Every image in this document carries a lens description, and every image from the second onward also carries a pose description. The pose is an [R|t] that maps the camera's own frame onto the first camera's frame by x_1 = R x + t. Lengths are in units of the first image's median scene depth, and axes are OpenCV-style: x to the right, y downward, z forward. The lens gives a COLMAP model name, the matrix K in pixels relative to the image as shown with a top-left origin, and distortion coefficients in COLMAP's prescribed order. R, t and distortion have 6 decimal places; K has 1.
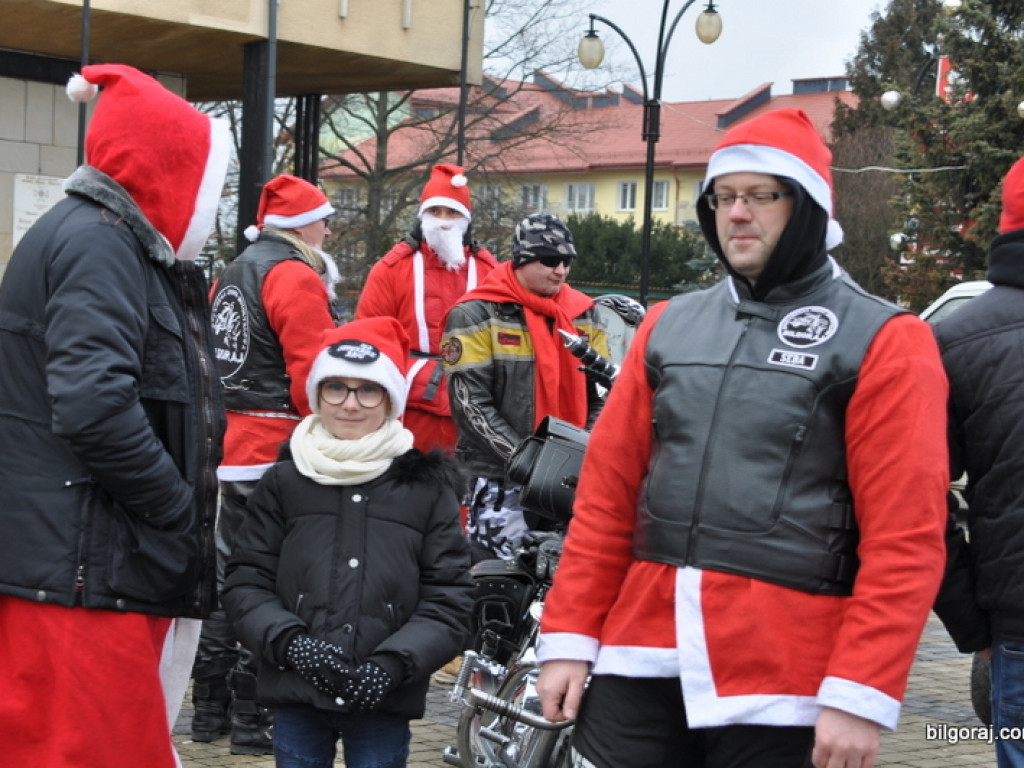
lens RADIAL K [[2297.6, 0, 512.0], [0, 2297.6, 384.0], [0, 0, 1]] dist [0.410470, 0.314606]
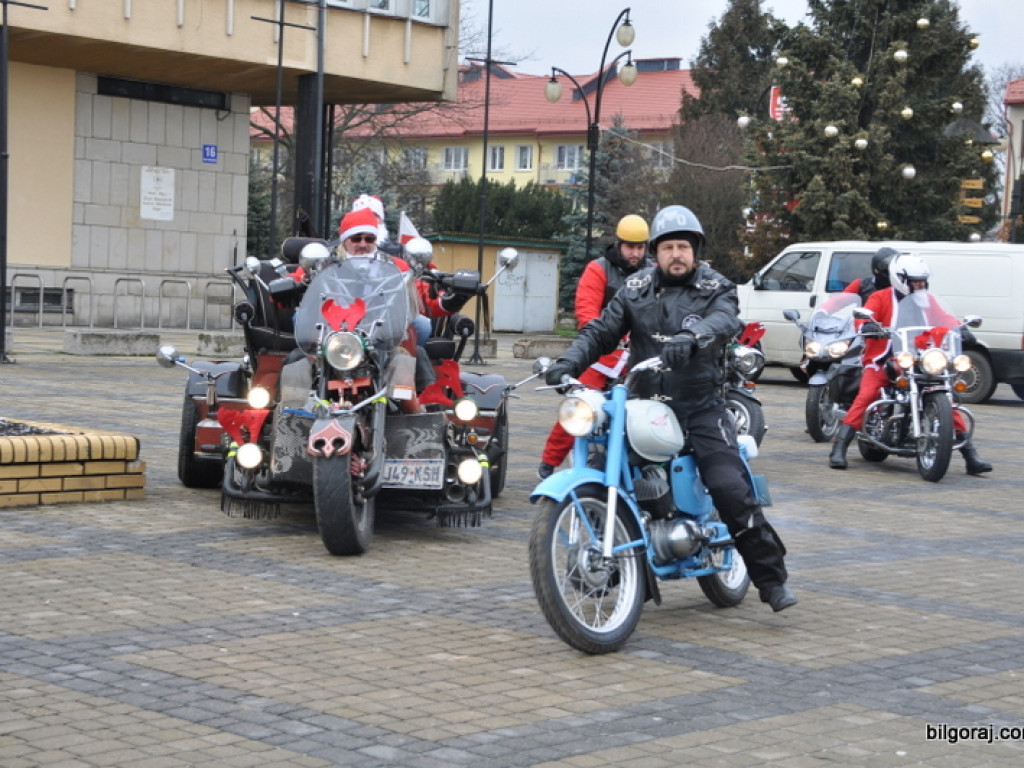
lens RADIAL K [[2149.5, 0, 512.0], [0, 2149.5, 384.0], [0, 0, 1]] dist [0.329999, 0.122155]
pose [[0.997437, -0.007296, 0.071177, -0.033023], [0.005252, 0.999570, 0.028865, 0.003055], [-0.071357, -0.028418, 0.997046, -0.147565]]
